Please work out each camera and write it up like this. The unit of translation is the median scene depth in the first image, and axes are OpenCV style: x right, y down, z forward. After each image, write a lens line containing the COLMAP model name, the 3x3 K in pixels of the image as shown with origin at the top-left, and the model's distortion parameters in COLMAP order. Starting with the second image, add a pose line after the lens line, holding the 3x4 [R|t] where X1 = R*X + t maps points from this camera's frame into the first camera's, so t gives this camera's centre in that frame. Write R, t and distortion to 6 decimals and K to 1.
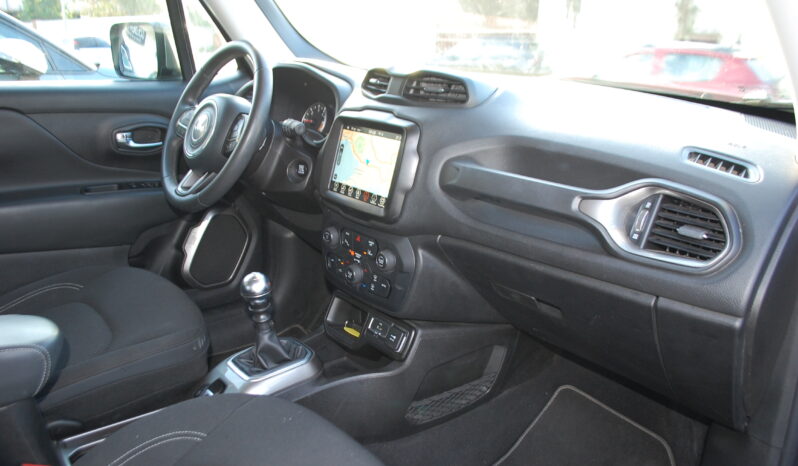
lens RADIAL K [[617.3, 0, 399.0], [0, 617.3, 233.0], [0, 0, 1]] dist [-0.127779, 0.008327]
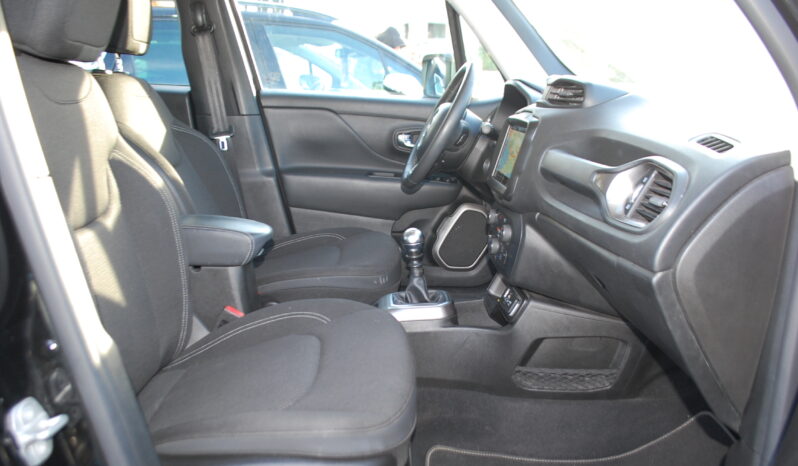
lens RADIAL K [[617.3, 0, 399.0], [0, 617.3, 233.0], [0, 0, 1]] dist [-0.127779, 0.008327]
pose [[0.792821, 0.137669, -0.593702, 0.495540], [-0.189085, 0.981646, -0.024874, 0.108567], [0.579381, 0.131981, 0.804300, -0.078179]]
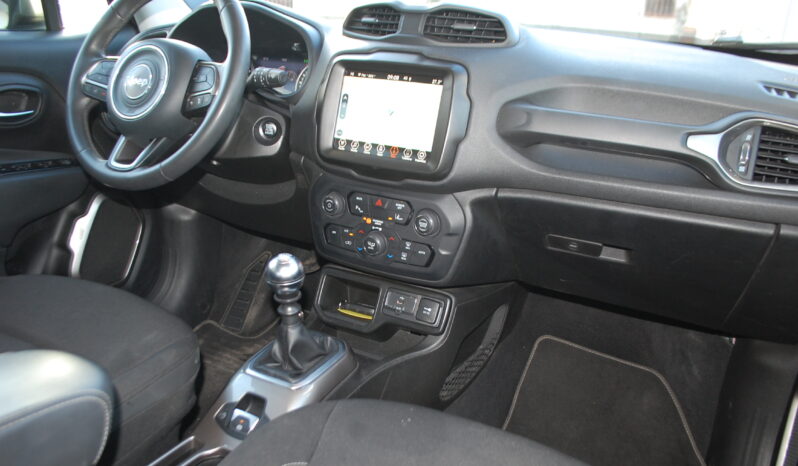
lens RADIAL K [[617.3, 0, 399.0], [0, 617.3, 233.0], [0, 0, 1]] dist [-0.127779, 0.008327]
pose [[0.926219, -0.102477, 0.362791, -0.356097], [0.086251, 0.994423, 0.060691, 0.001258], [-0.366987, -0.024922, 0.929892, 0.189057]]
